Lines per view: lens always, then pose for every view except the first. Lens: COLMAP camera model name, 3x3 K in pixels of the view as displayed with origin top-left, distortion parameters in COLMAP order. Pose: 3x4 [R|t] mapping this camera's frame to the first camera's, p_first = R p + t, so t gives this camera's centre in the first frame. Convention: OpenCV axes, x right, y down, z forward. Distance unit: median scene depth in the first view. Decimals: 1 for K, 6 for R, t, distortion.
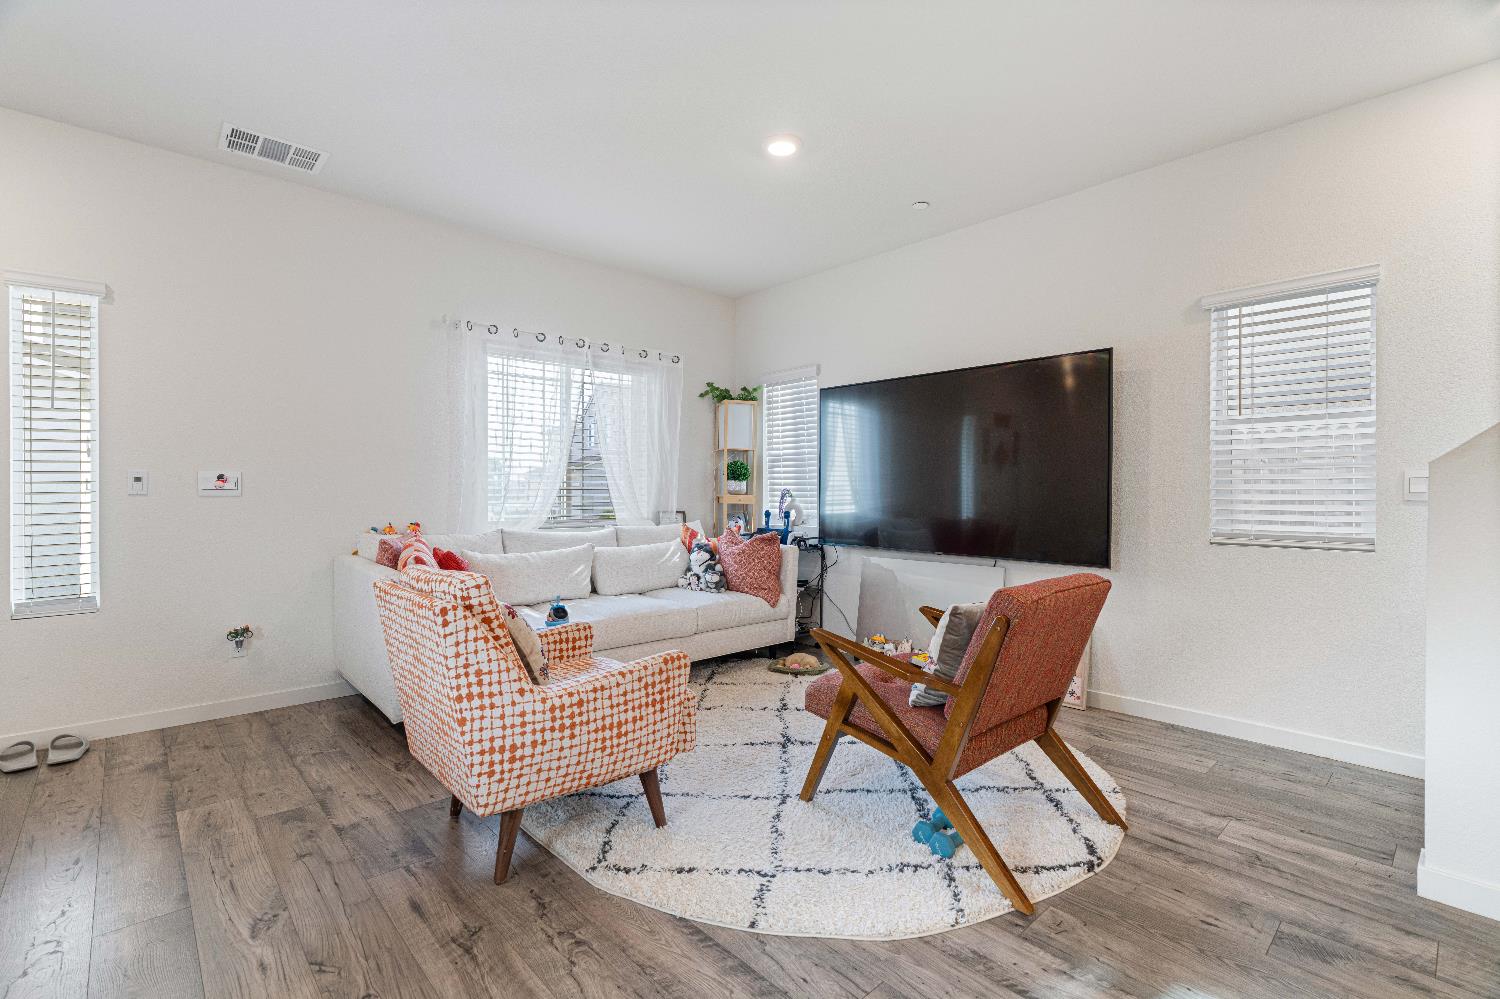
lens RADIAL K [[680.2, 0, 756.7], [0, 680.2, 503.0], [0, 0, 1]] dist [-0.003785, -0.000274]
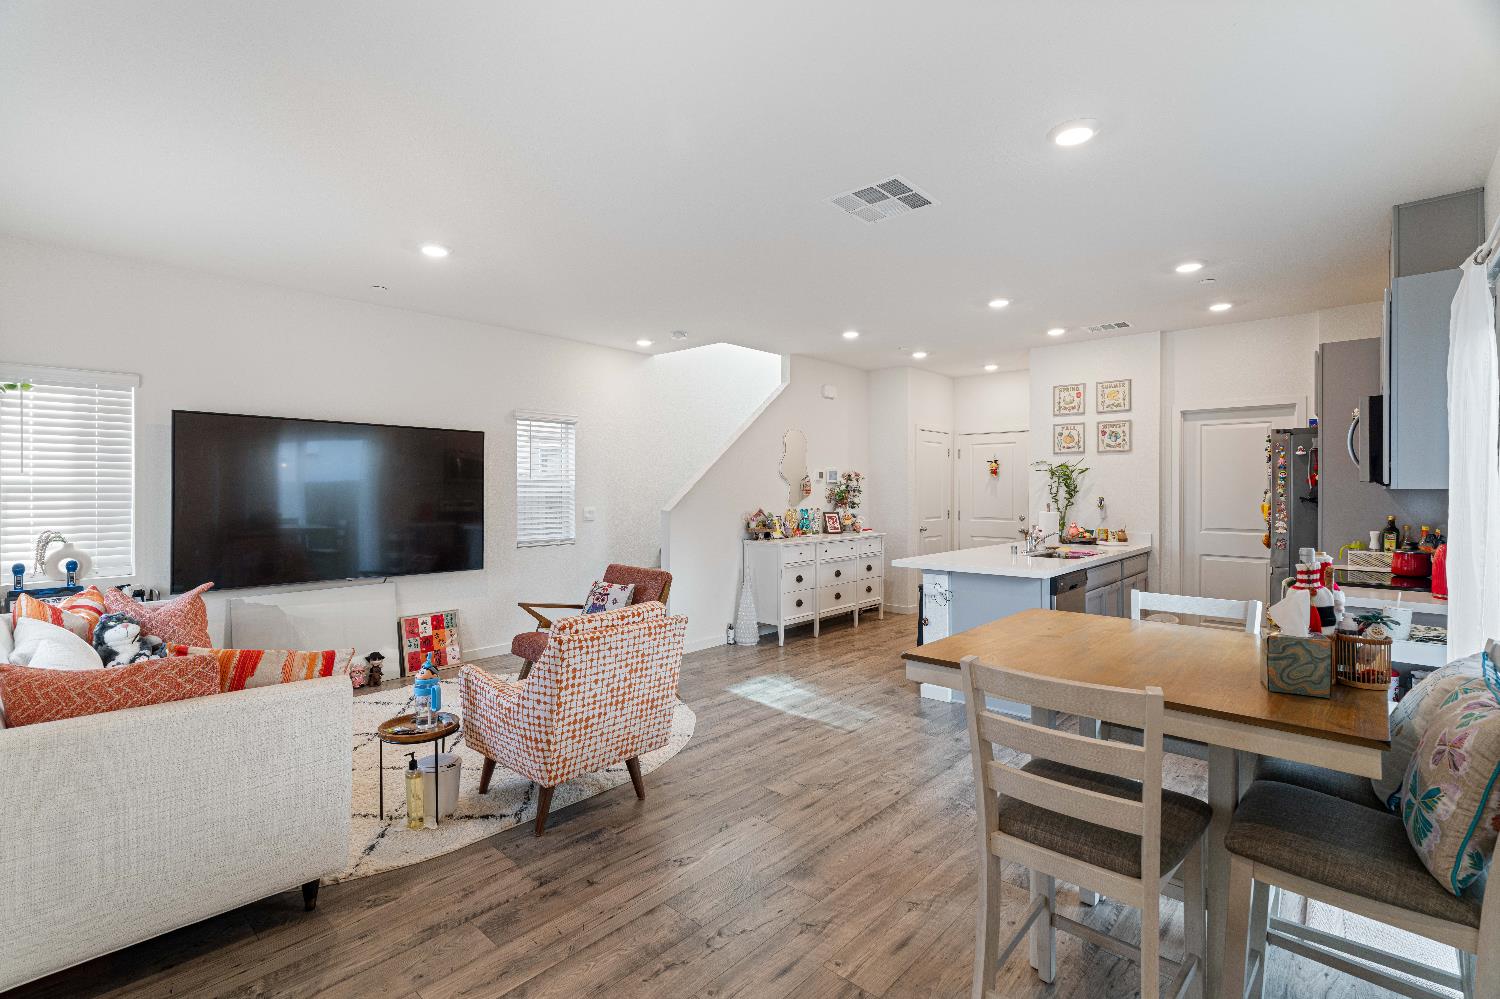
lens RADIAL K [[668.3, 0, 750.0], [0, 668.3, 499.5], [0, 0, 1]] dist [-0.001493, 0.000282]
pose [[-0.080537, -0.015383, 0.996633, -0.887250], [0.011578, 0.999799, 0.016367, -0.069975], [-0.996684, 0.012857, -0.080342, 0.400687]]
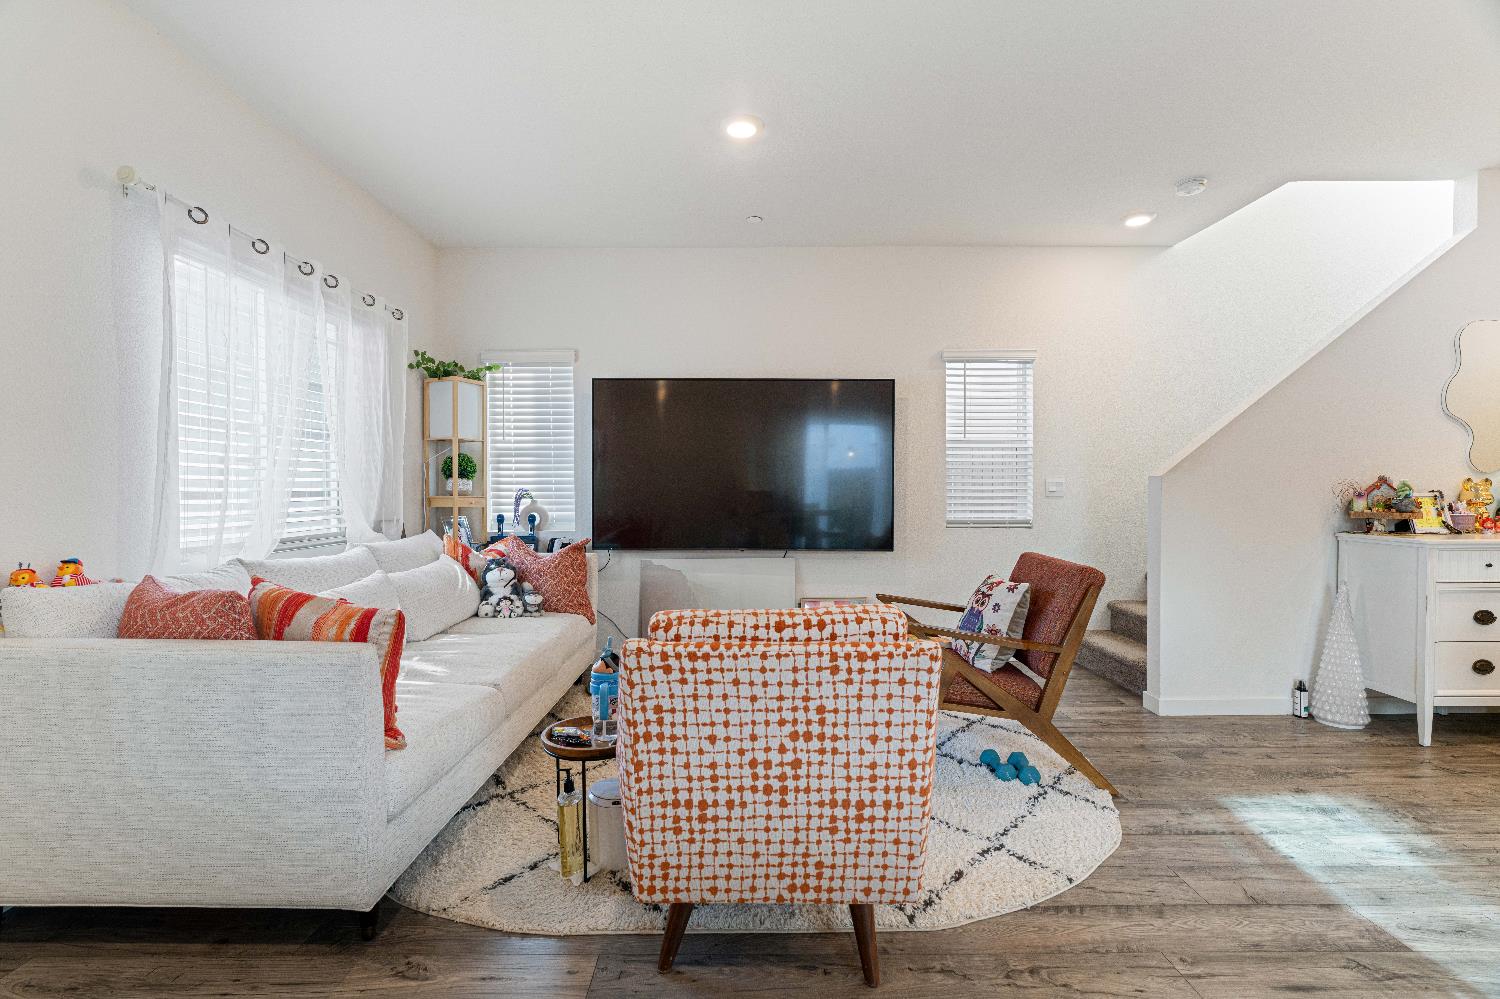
lens RADIAL K [[680.2, 0, 756.7], [0, 680.2, 503.0], [0, 0, 1]] dist [-0.003785, -0.000274]
pose [[0.678608, -0.018329, 0.734272, -0.478954], [0.014788, 0.999827, 0.011291, -0.009844], [-0.734352, 0.003197, 0.678761, 0.252090]]
